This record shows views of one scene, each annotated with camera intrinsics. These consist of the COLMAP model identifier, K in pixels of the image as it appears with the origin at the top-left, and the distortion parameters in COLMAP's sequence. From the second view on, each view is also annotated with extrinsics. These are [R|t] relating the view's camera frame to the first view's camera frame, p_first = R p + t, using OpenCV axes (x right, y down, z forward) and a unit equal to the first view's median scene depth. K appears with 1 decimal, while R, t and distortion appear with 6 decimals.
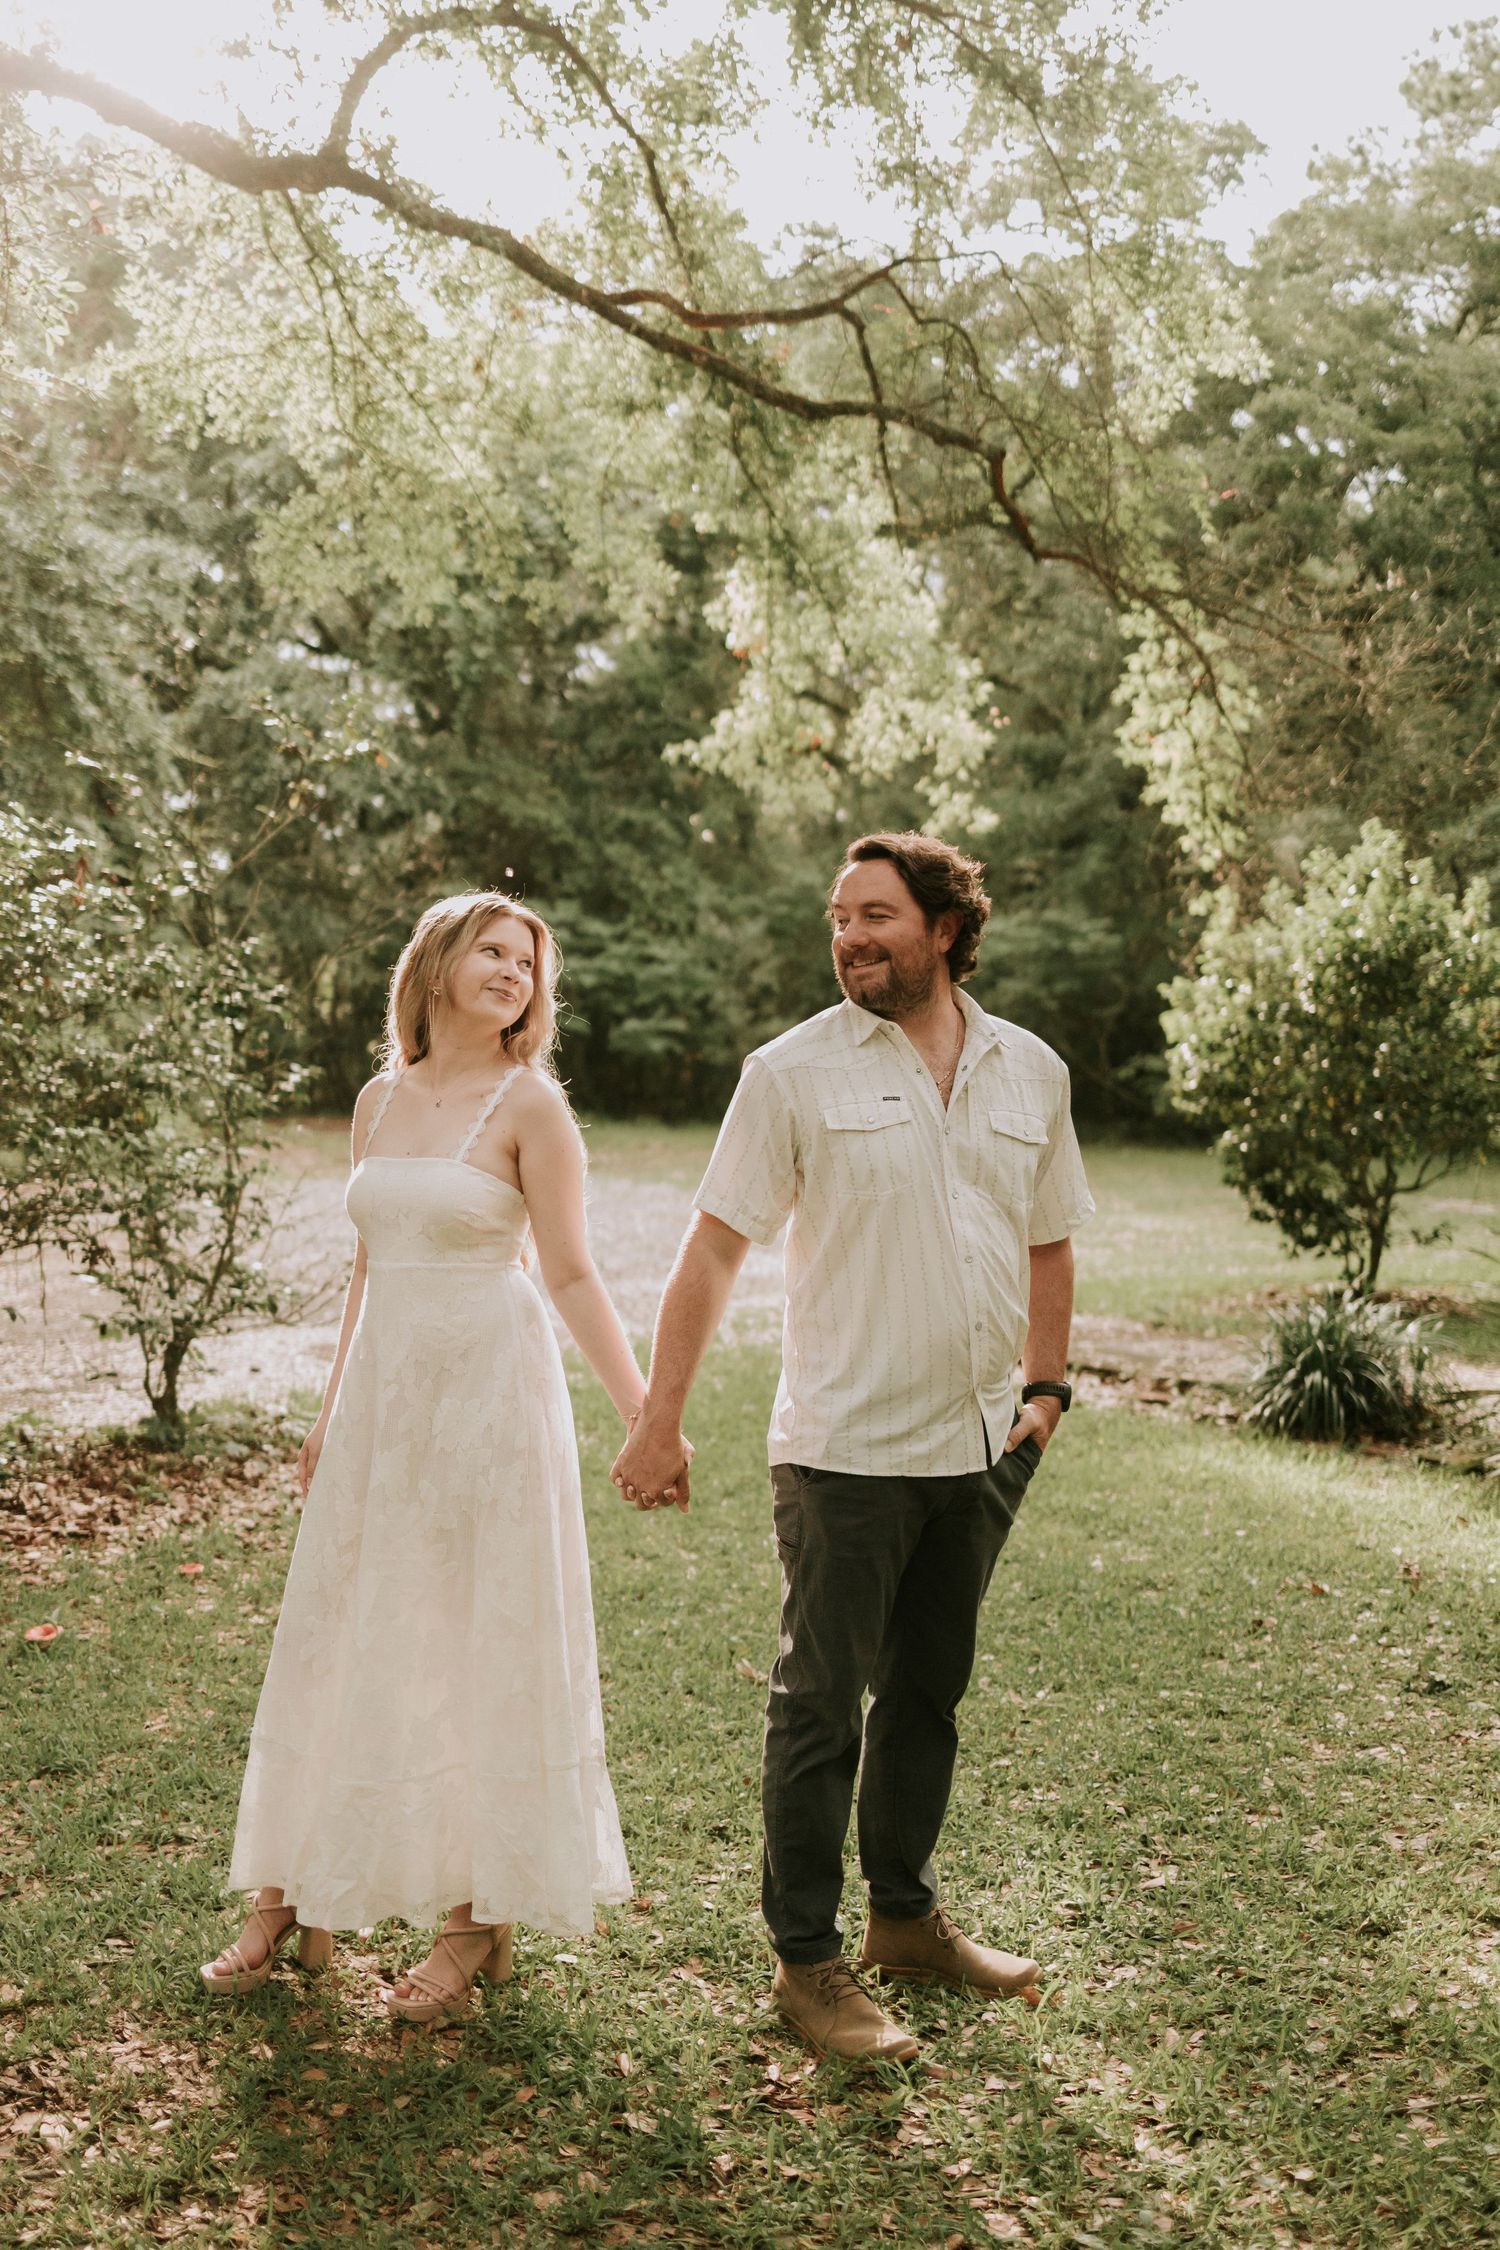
lens RADIAL K [[2214.6, 0, 753.6], [0, 2214.6, 1136.6], [0, 0, 1]] dist [-0.022601, 0.000000]
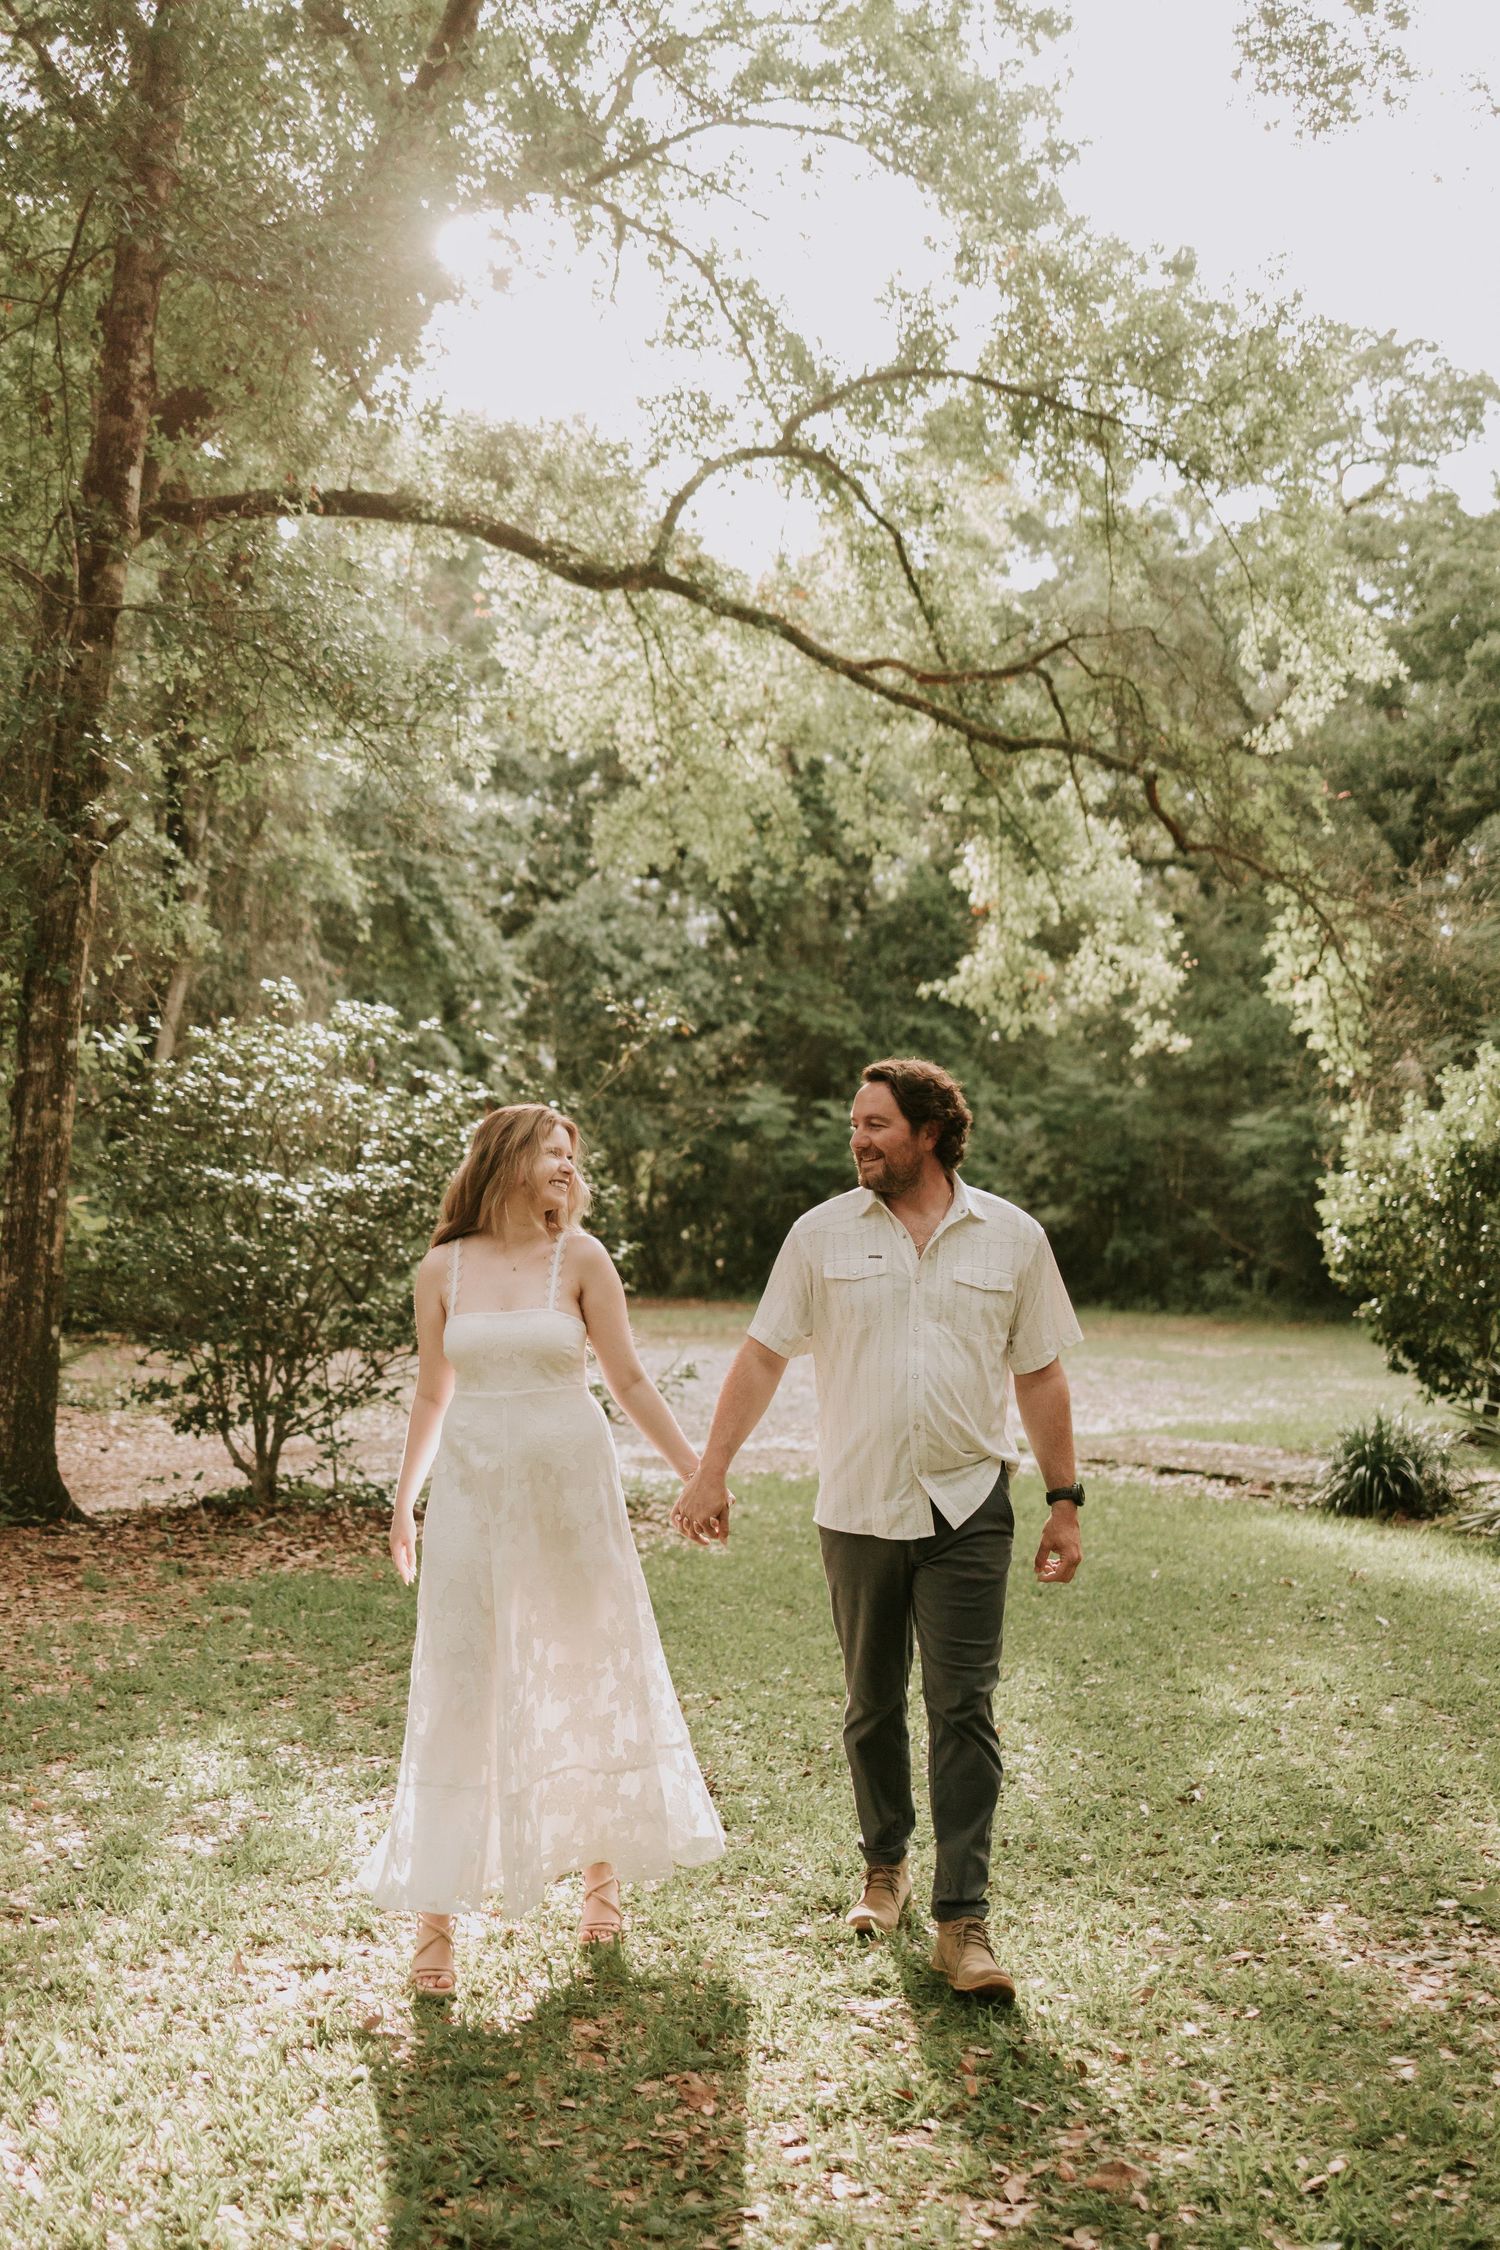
lens RADIAL K [[2214.6, 0, 753.9], [0, 2214.6, 1113.7], [0, 0, 1]] dist [-0.022601, 0.000000]
pose [[0.990134, -0.008725, -0.139855, 0.042903], [-0.004615, 0.995487, -0.094781, 0.011854], [0.140050, 0.094491, 0.985625, -0.227409]]
